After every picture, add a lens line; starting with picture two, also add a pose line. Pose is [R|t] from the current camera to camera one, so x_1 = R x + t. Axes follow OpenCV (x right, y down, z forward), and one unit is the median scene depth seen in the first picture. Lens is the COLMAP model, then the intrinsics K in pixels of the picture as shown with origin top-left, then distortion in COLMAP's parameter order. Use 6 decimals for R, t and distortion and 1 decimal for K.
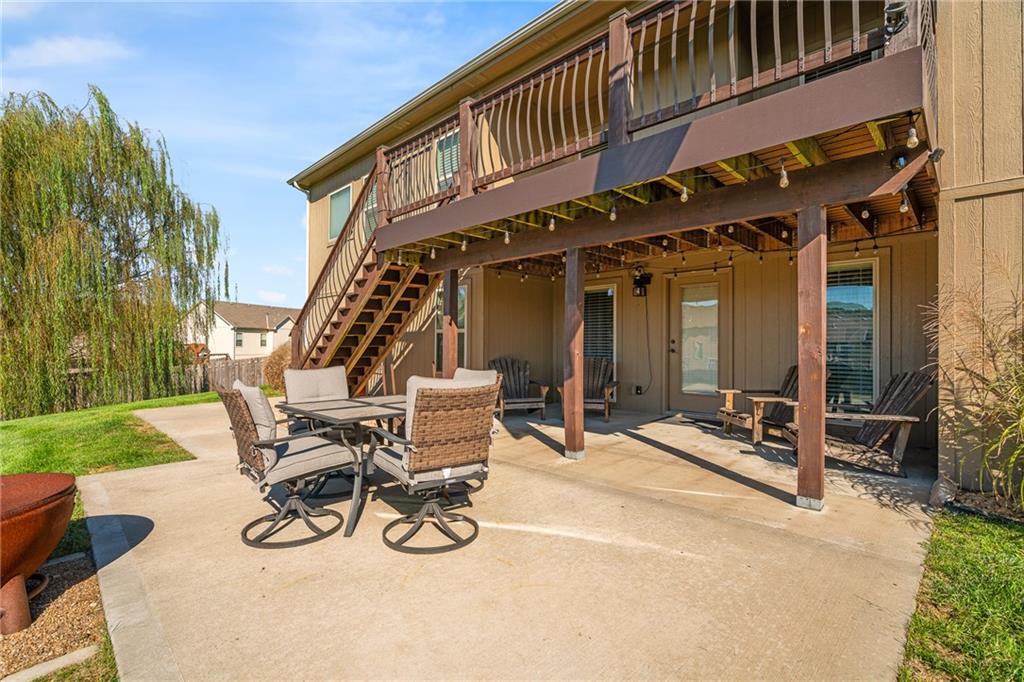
lens RADIAL K [[462.8, 0, 514.6], [0, 462.8, 341.4], [0, 0, 1]] dist [-0.000703, -0.000046]
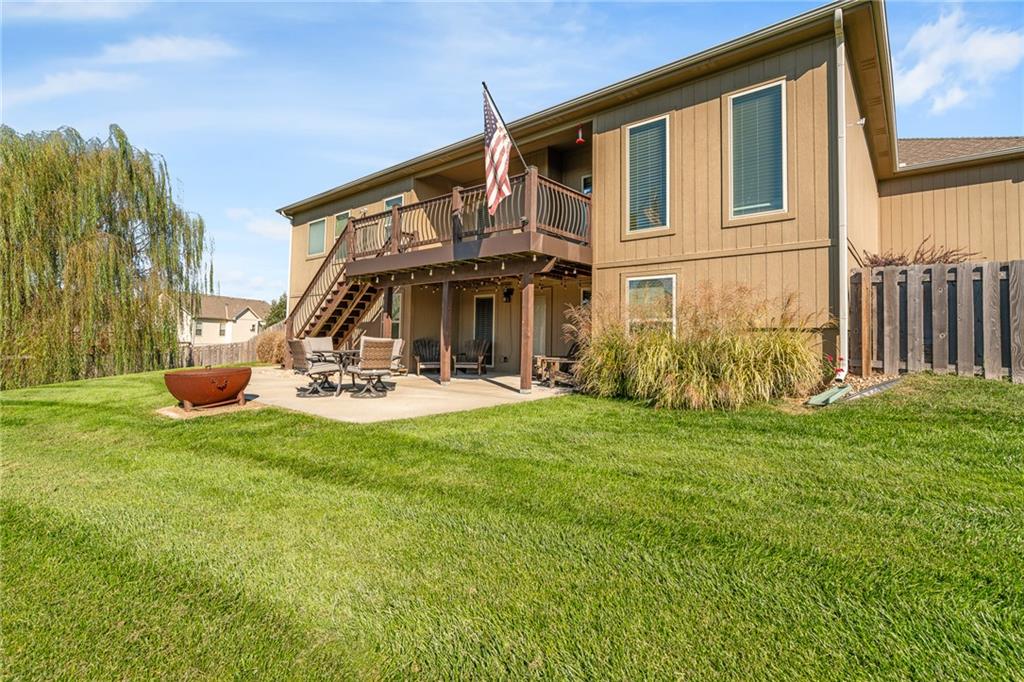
lens RADIAL K [[462.8, 0, 506.4], [0, 462.8, 313.8], [0, 0, 1]] dist [-0.000703, -0.000046]
pose [[0.997623, 0.014677, 0.067332, 0.161838], [-0.011533, 0.998835, -0.046848, 0.021537], [-0.067941, 0.045960, 0.996630, -0.658284]]
